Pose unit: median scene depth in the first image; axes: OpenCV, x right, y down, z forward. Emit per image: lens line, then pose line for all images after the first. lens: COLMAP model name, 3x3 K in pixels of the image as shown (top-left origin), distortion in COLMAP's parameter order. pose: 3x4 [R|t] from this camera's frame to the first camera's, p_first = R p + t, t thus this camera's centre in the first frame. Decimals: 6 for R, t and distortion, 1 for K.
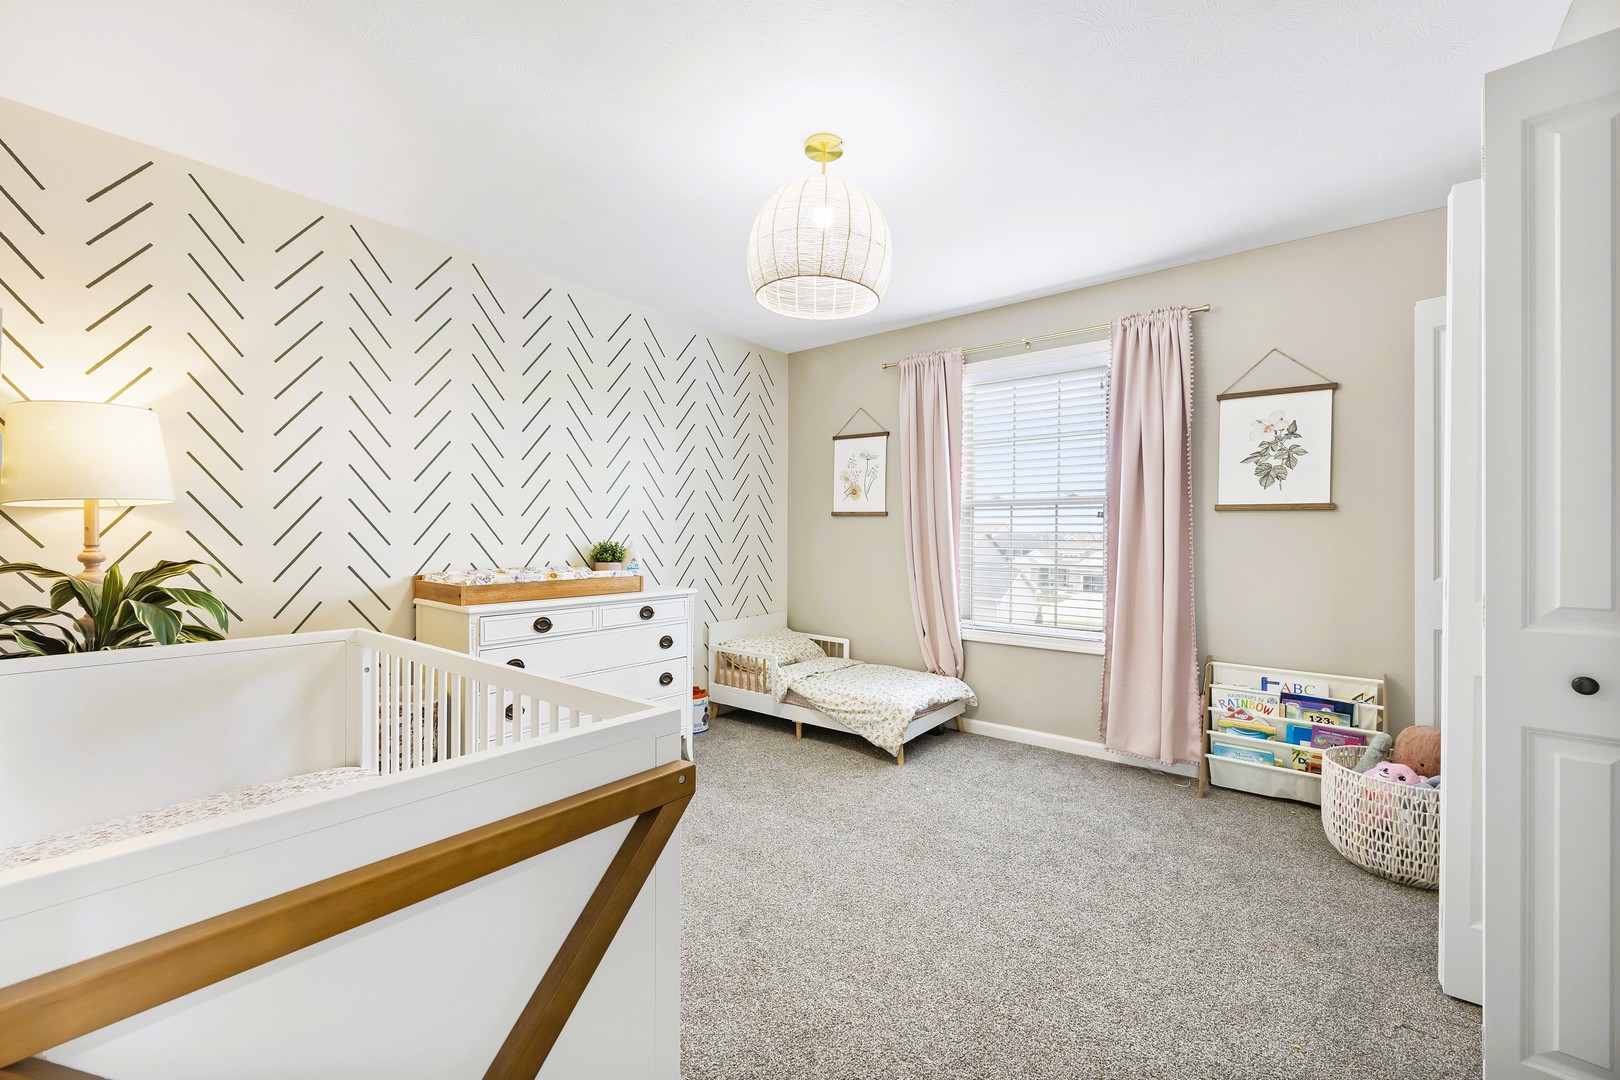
lens RADIAL K [[658.9, 0, 809.8], [0, 658.9, 540.5], [0, 0, 1]] dist [-0.003424, -0.000429]
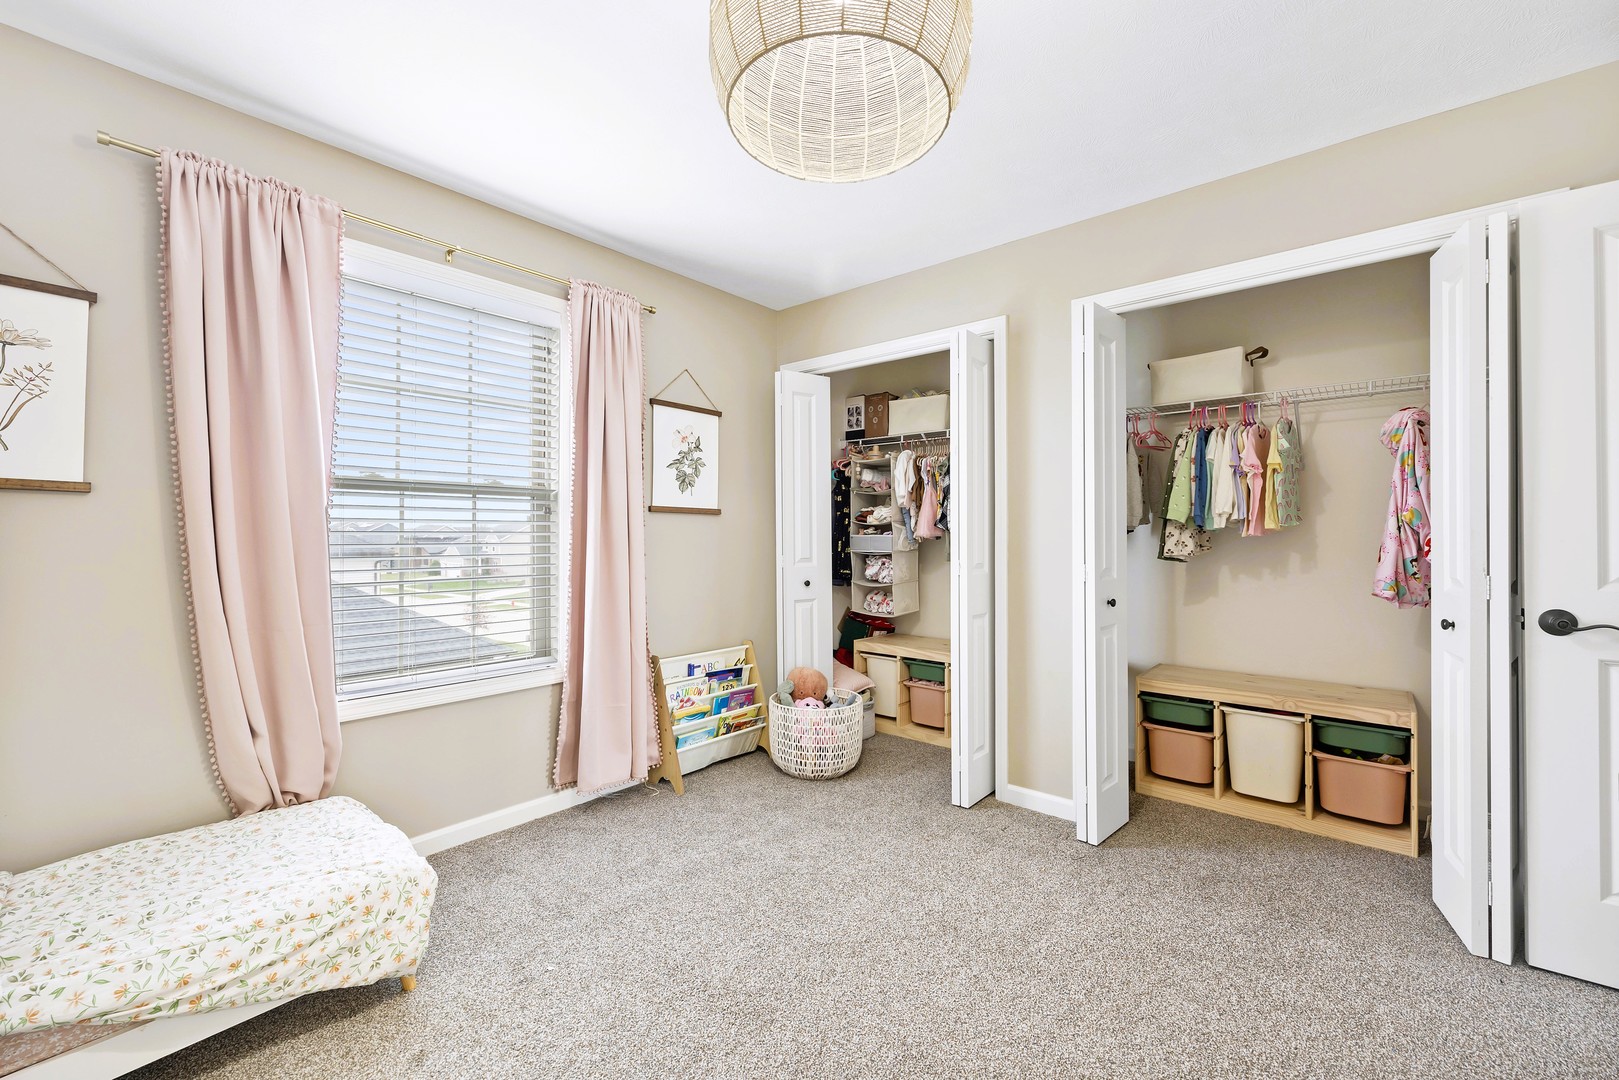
lens RADIAL K [[674.9, 0, 813.5], [0, 674.9, 526.2], [0, 0, 1]] dist [-0.002989, -0.000160]
pose [[0.011153, 0.001658, 0.999936, -0.437267], [0.000111, 0.999999, -0.001659, -0.021810], [-0.999938, 0.000129, 0.011153, 0.765666]]
